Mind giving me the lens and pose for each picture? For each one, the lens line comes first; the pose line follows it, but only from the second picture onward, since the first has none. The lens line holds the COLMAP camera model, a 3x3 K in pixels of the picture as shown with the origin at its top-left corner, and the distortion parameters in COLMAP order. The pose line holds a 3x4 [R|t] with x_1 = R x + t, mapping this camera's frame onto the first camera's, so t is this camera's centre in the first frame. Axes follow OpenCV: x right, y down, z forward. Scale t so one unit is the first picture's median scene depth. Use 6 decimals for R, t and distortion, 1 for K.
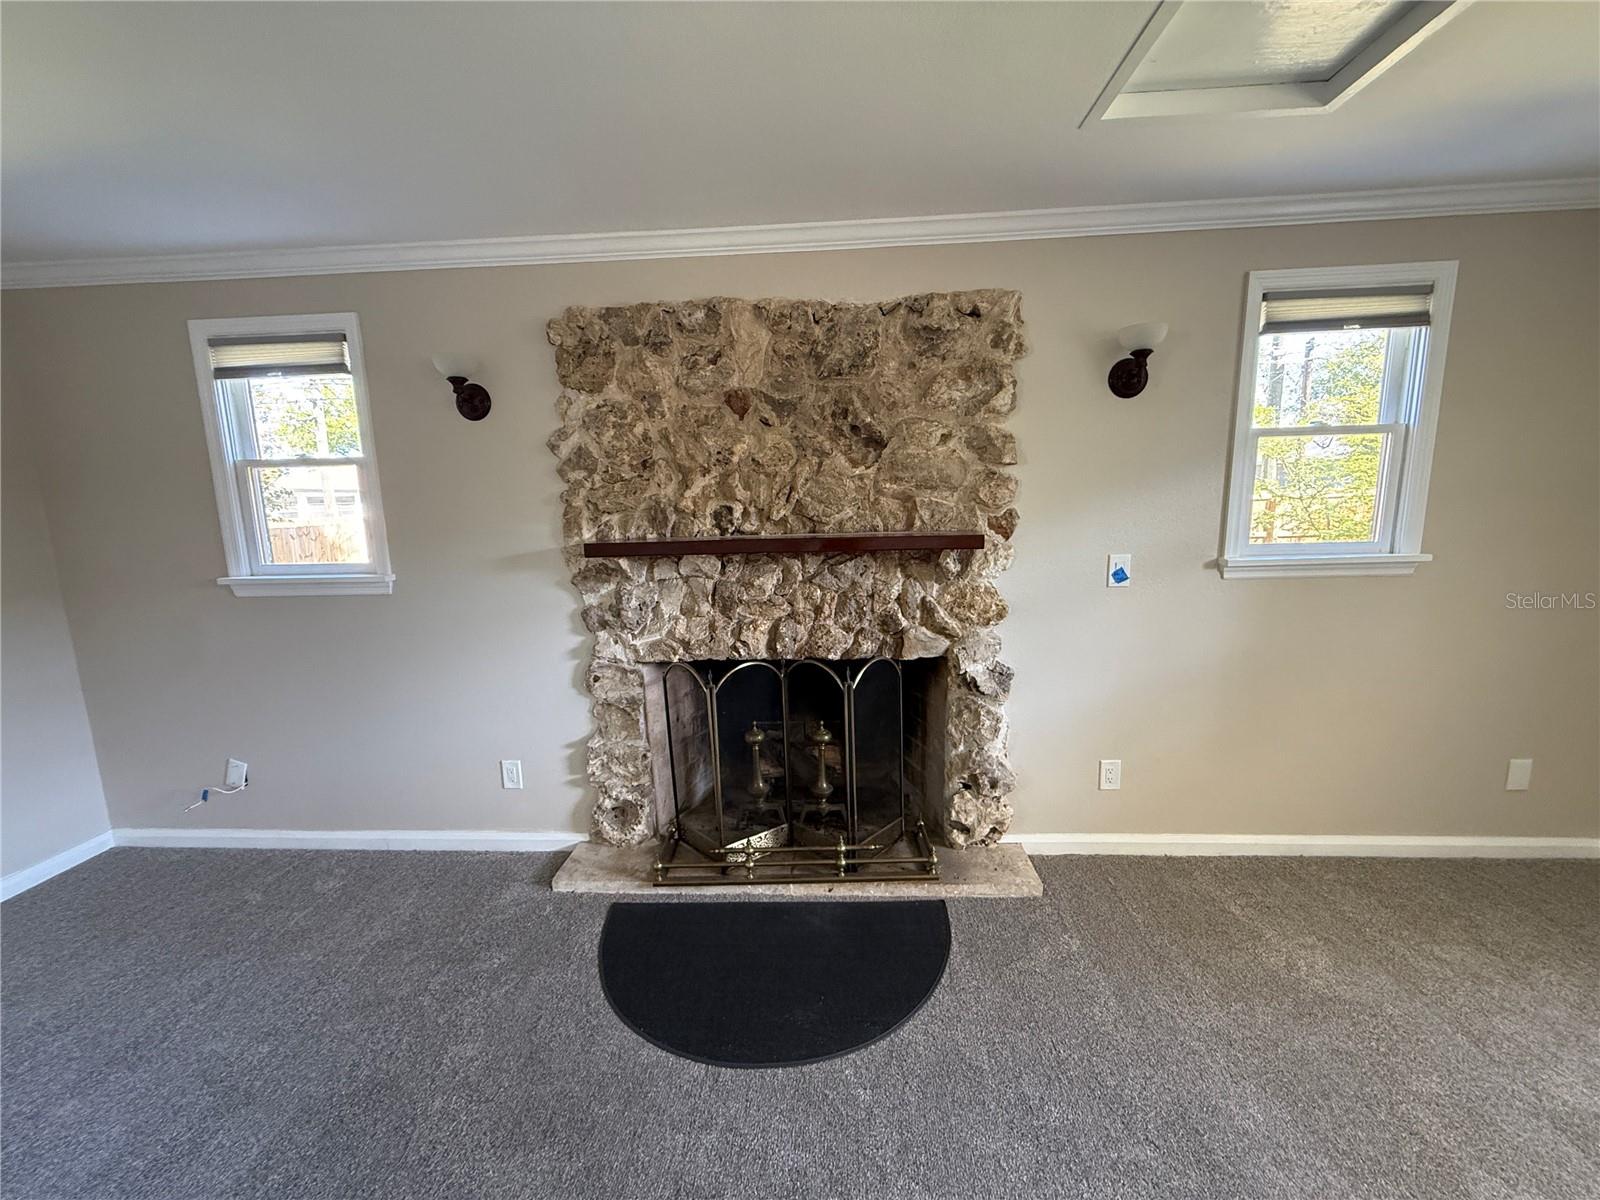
lens RADIAL K [[637.1, 0, 797.0], [0, 637.1, 599.4], [0, 0, 1]] dist [0.000499, 0.000251]
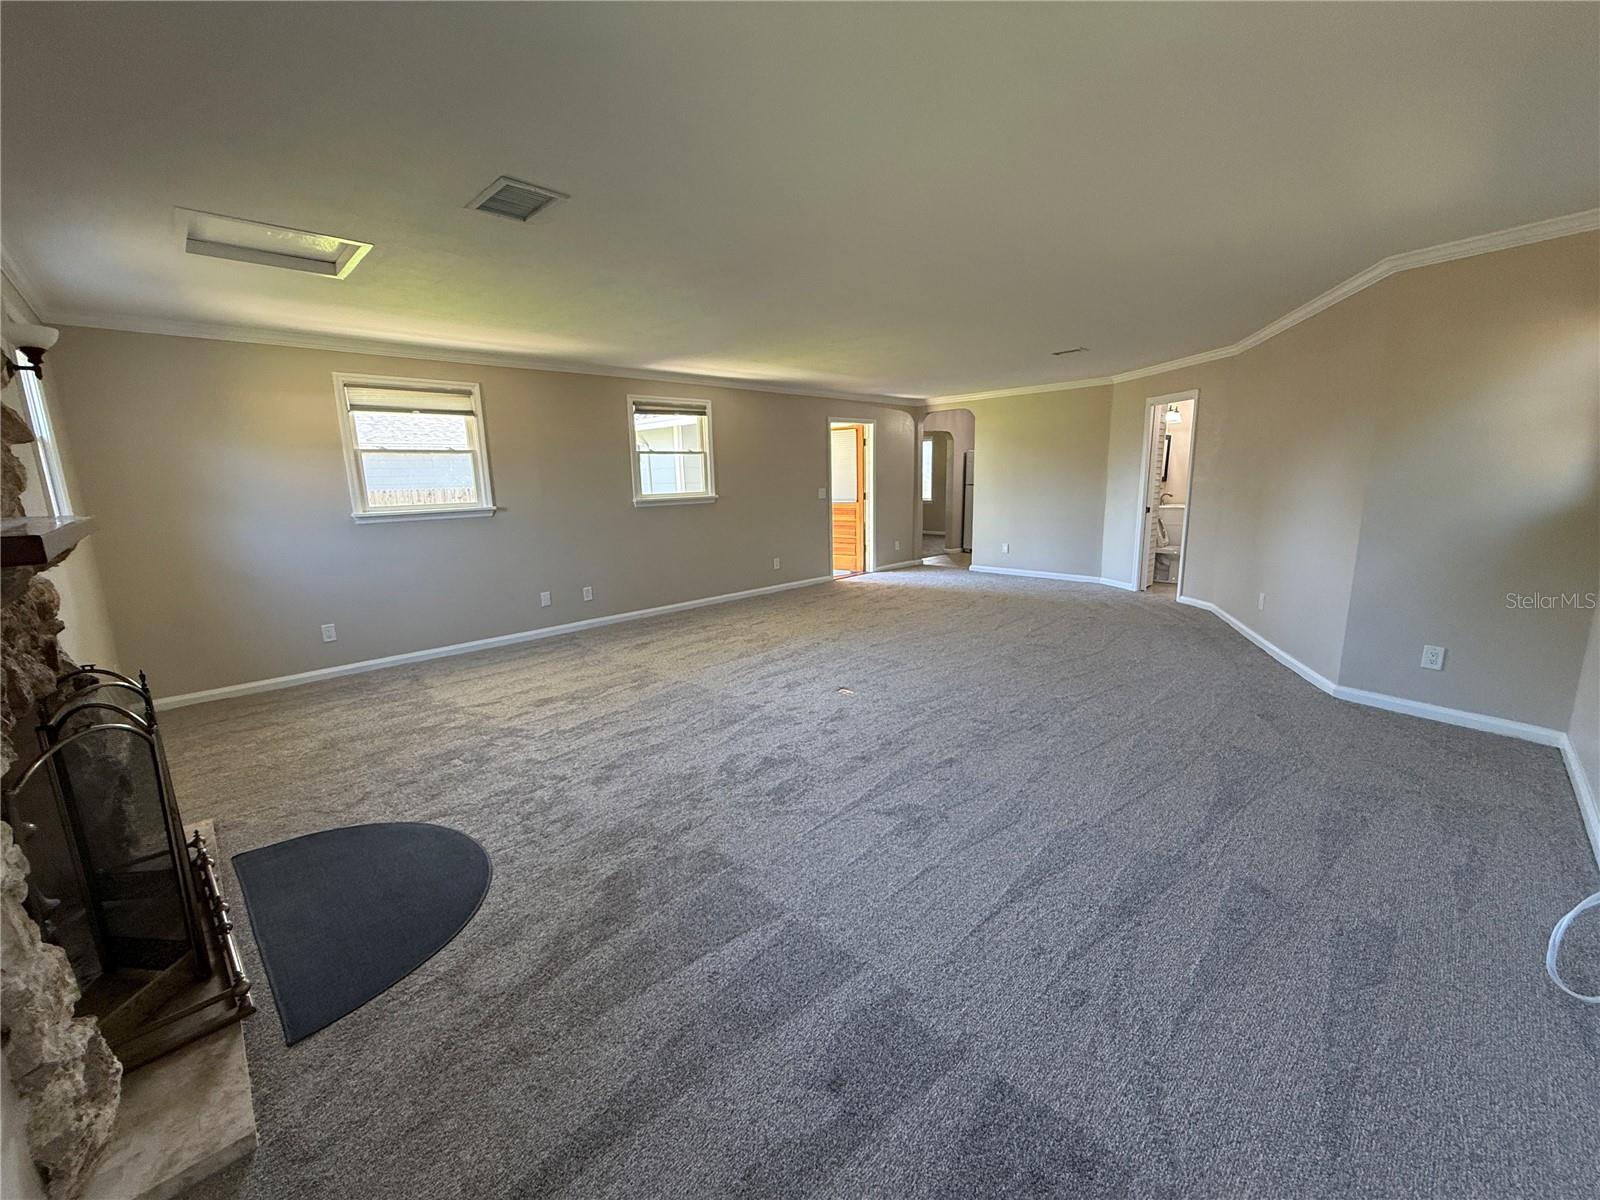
lens RADIAL K [[637.1, 0, 797.0], [0, 637.1, 599.4], [0, 0, 1]] dist [0.000499, 0.000251]
pose [[-0.739502, -0.084706, 0.667804, -1.057493], [0.150541, 0.946115, 0.286712, -0.089612], [-0.656105, 0.312556, -0.686902, 0.917289]]
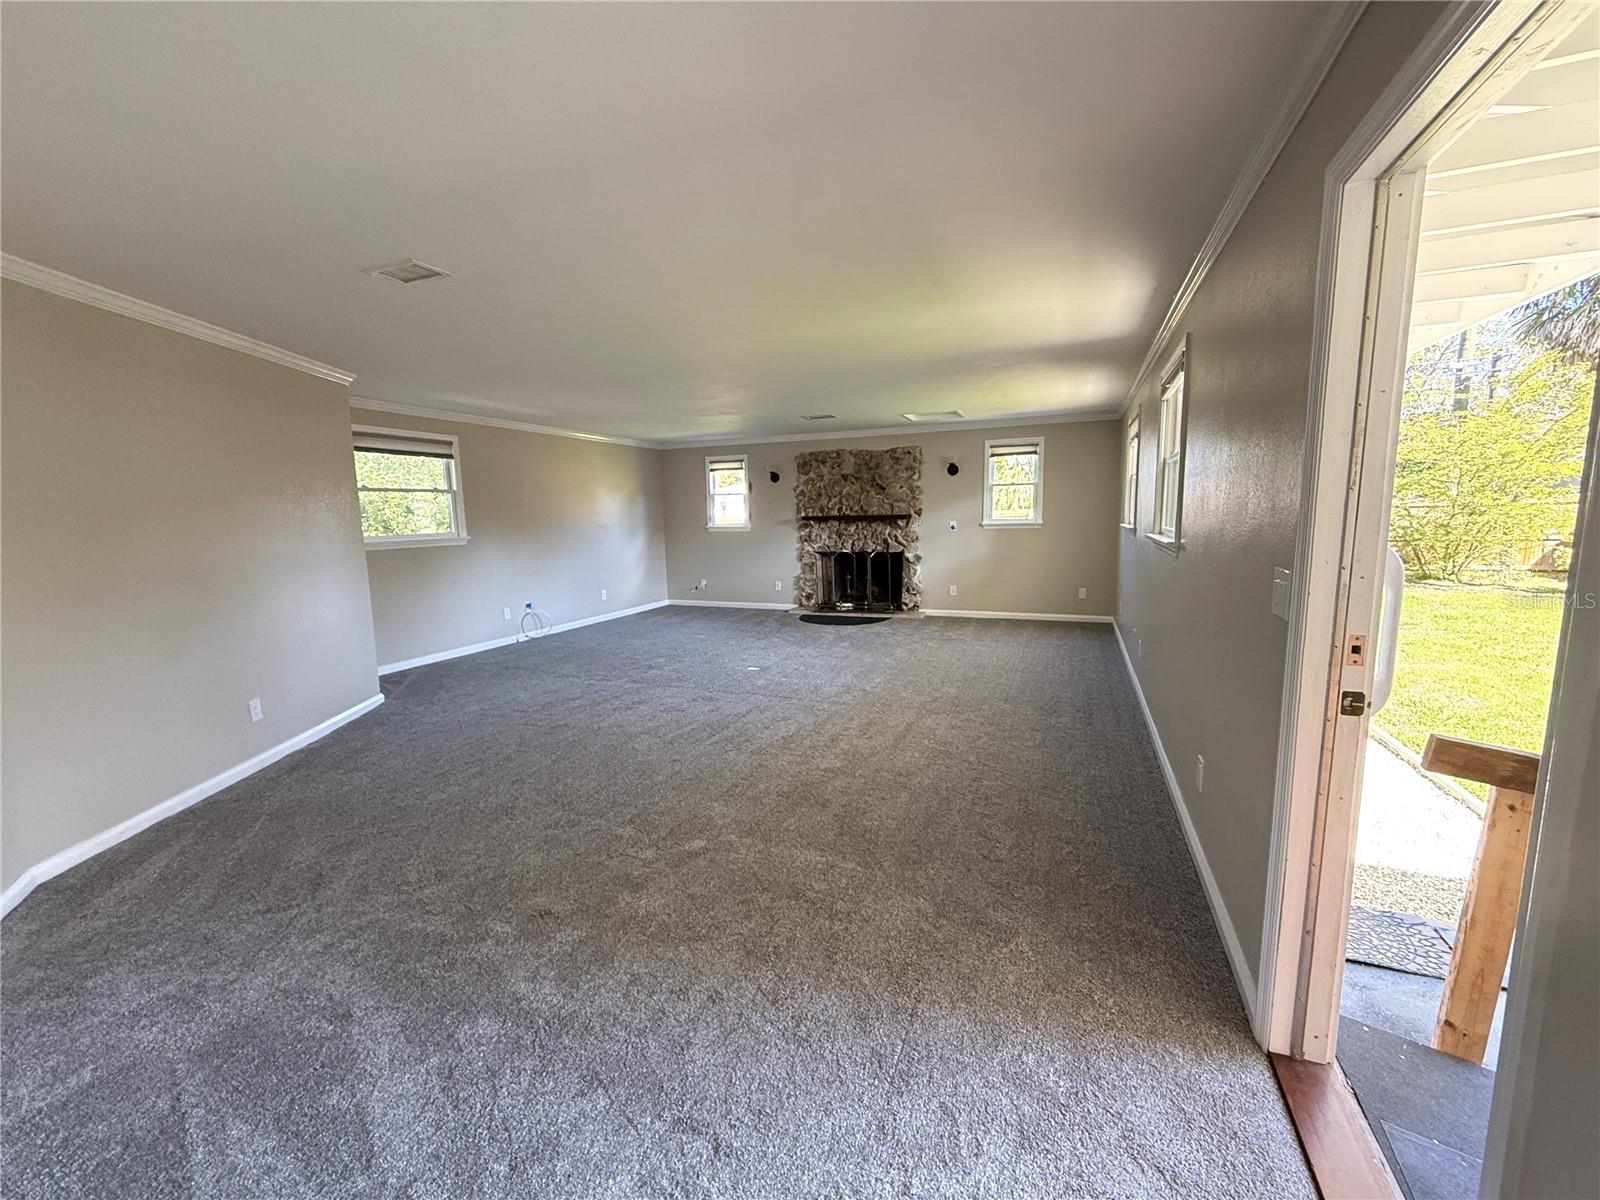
lens RADIAL K [[654.6, 0, 800.0], [0, 654.6, 600.0], [0, 0, 1]] dist [0.001432, -0.000076]
pose [[0.944938, 0.049857, -0.323430, 0.858035], [-0.054235, 0.998518, -0.004532, 0.390283], [0.322725, 0.021824, 0.946241, -2.439915]]
